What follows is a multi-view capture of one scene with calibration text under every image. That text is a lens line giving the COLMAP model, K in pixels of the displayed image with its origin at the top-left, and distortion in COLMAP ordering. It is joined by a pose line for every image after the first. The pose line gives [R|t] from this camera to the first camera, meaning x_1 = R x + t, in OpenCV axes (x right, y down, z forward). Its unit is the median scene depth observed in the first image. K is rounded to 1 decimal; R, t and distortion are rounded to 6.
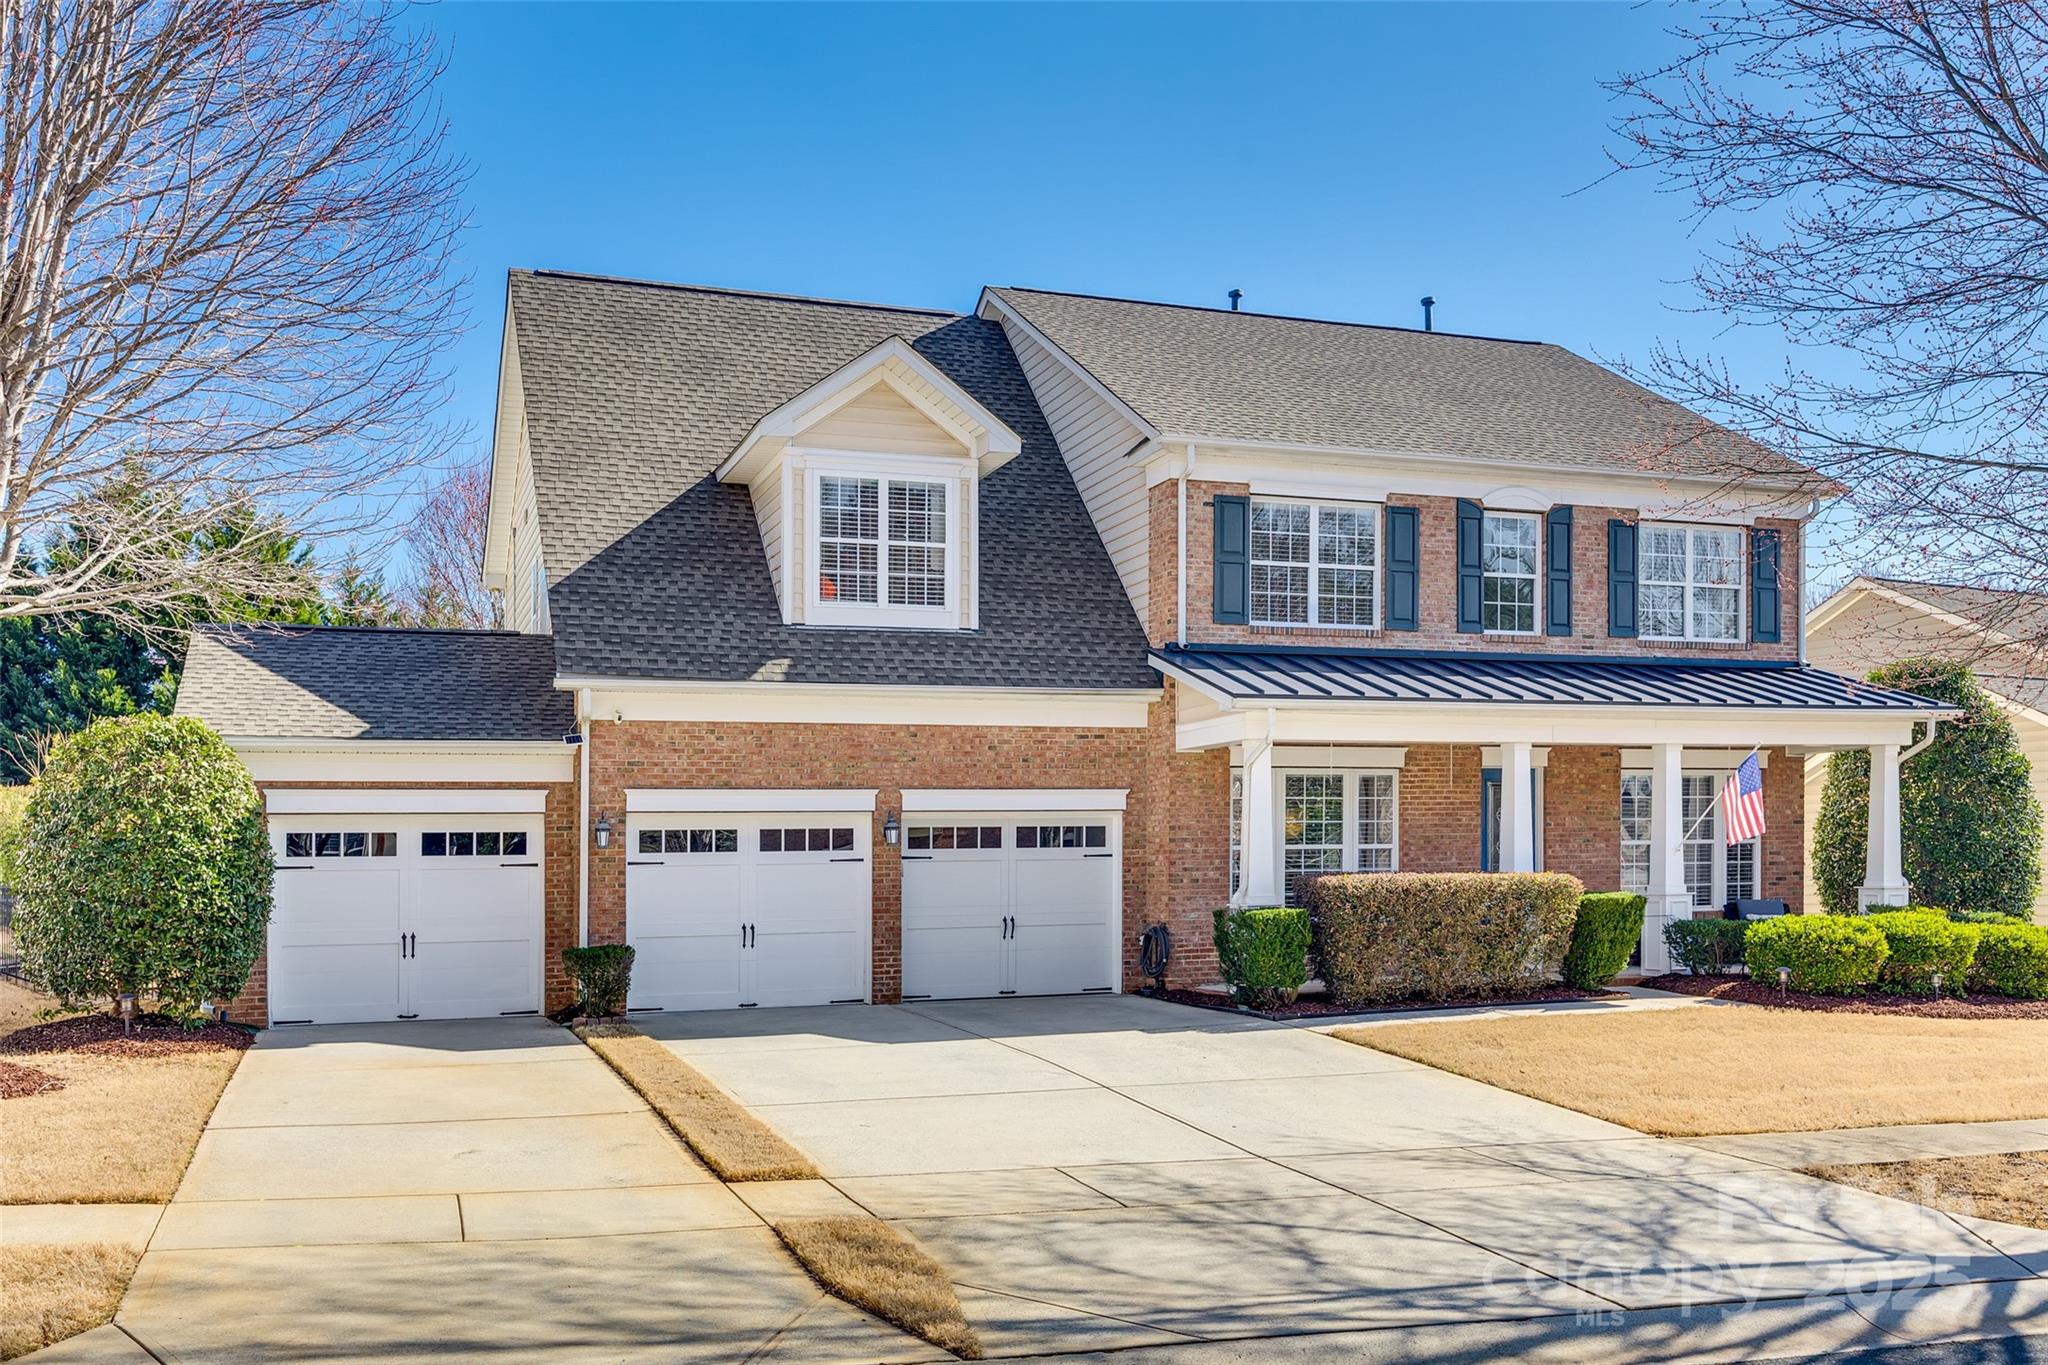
lens RADIAL K [[1871.8, 0, 1019.8], [0, 1871.8, 689.7], [0, 0, 1]] dist [0.003826, 0.000000]
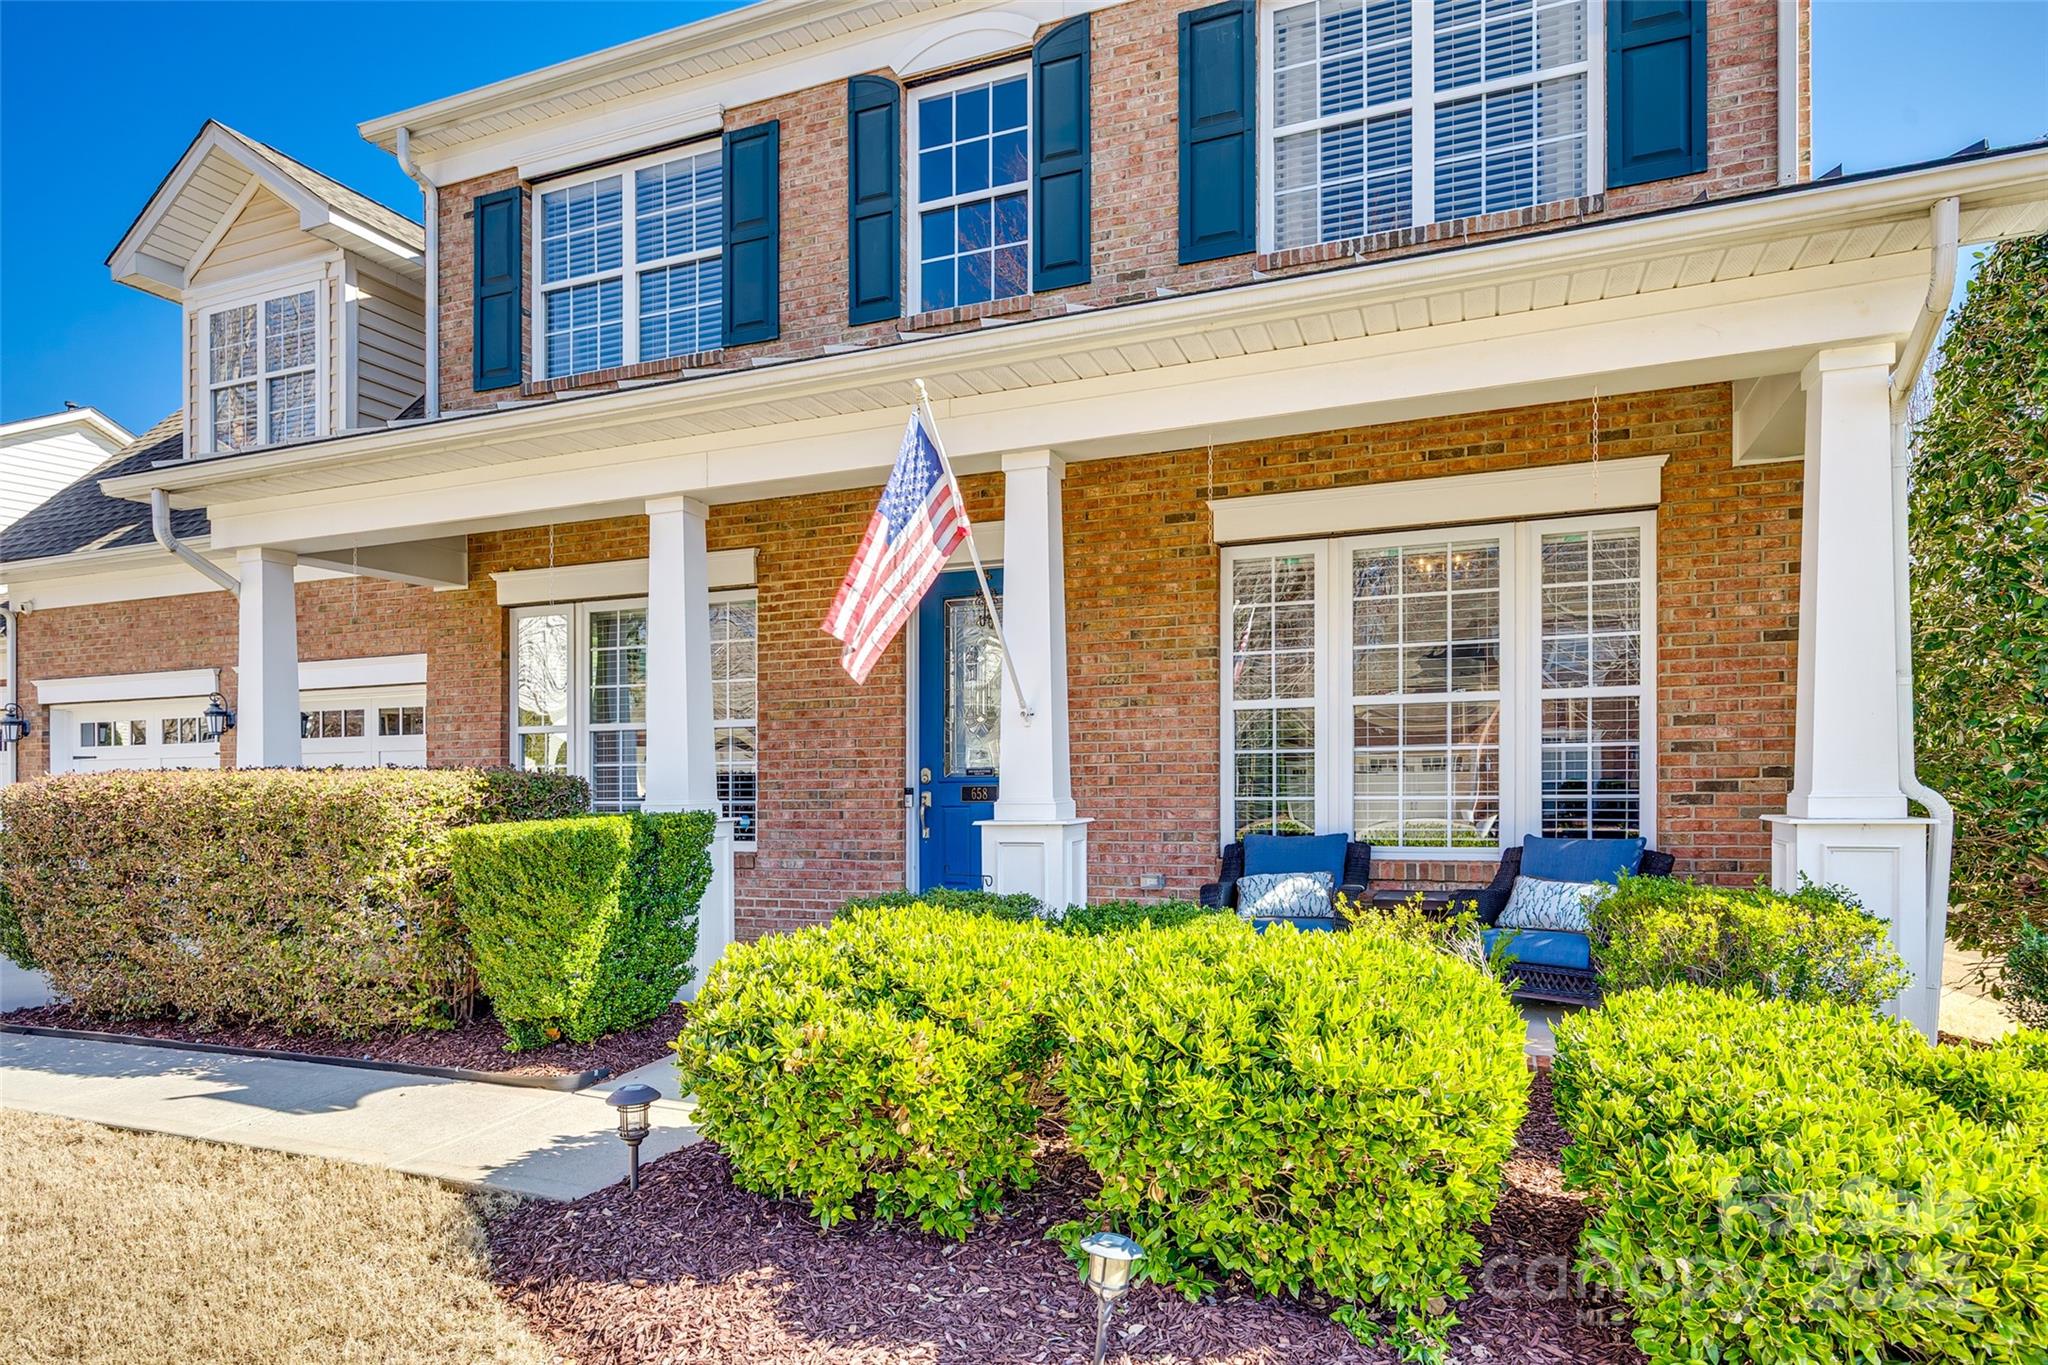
lens RADIAL K [[1267.5, 0, 1020.6], [0, 1267.5, 717.1], [0, 0, 1]] dist [-0.002300, -0.001096]
pose [[0.710006, -0.028140, -0.703634, 0.575776], [0.064887, 0.997565, 0.025580, 0.083466], [0.701200, -0.063819, 0.710102, 0.843179]]
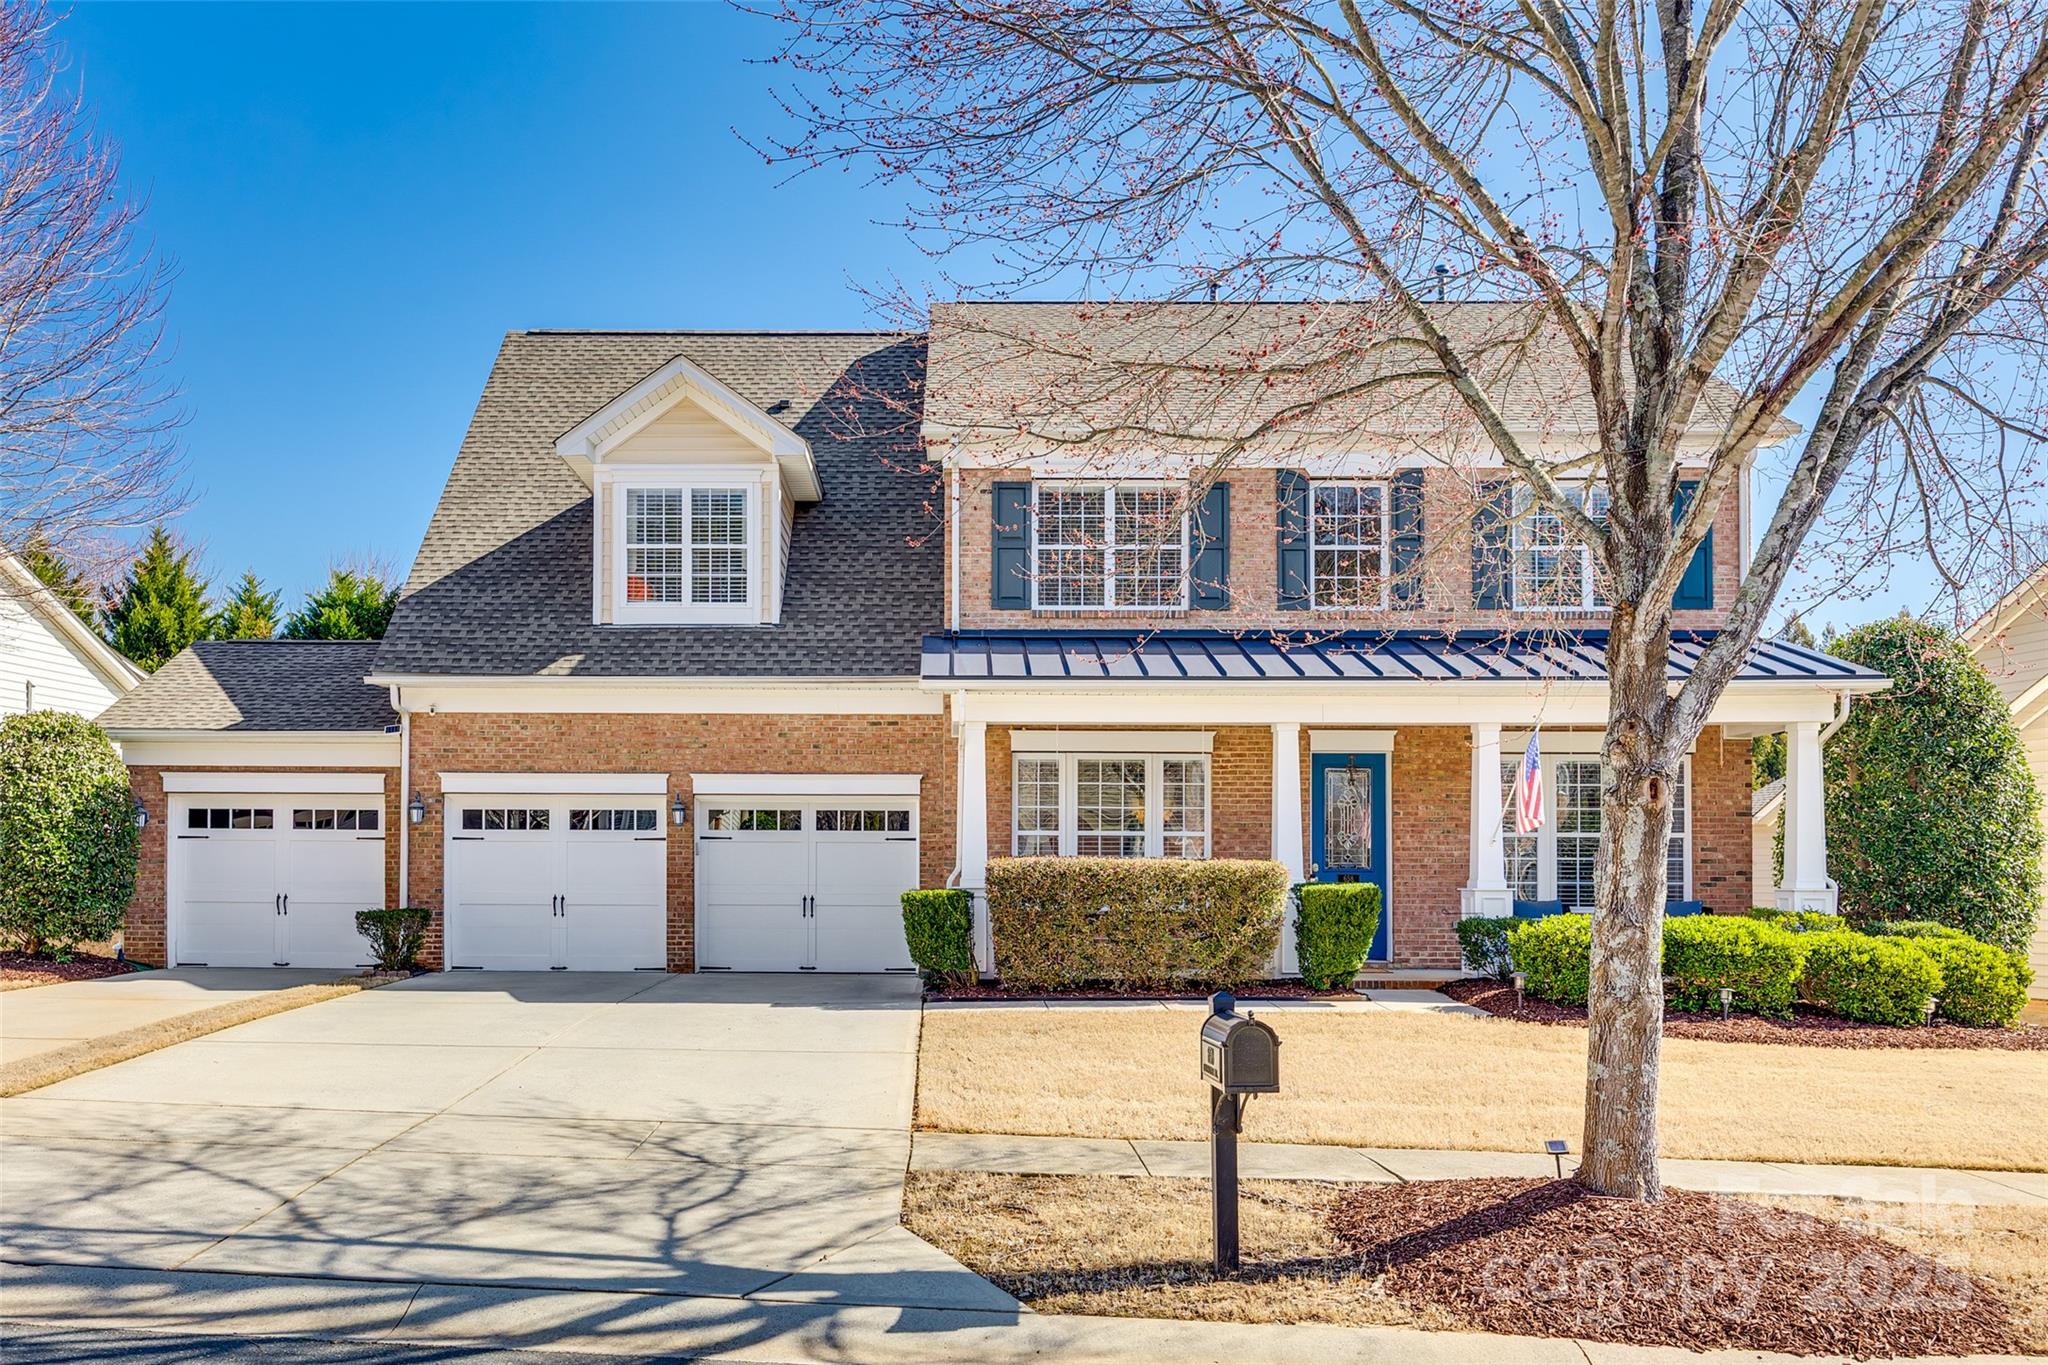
lens RADIAL K [[1719.6, 0, 1021.9], [0, 1719.6, 678.5], [0, 0, 1]] dist [-0.001523, -0.004047]
pose [[0.922582, -0.024632, -0.385014, 0.494503], [0.016582, 0.999569, -0.024213, 0.025588], [0.385444, 0.015954, 0.922593, 0.159718]]
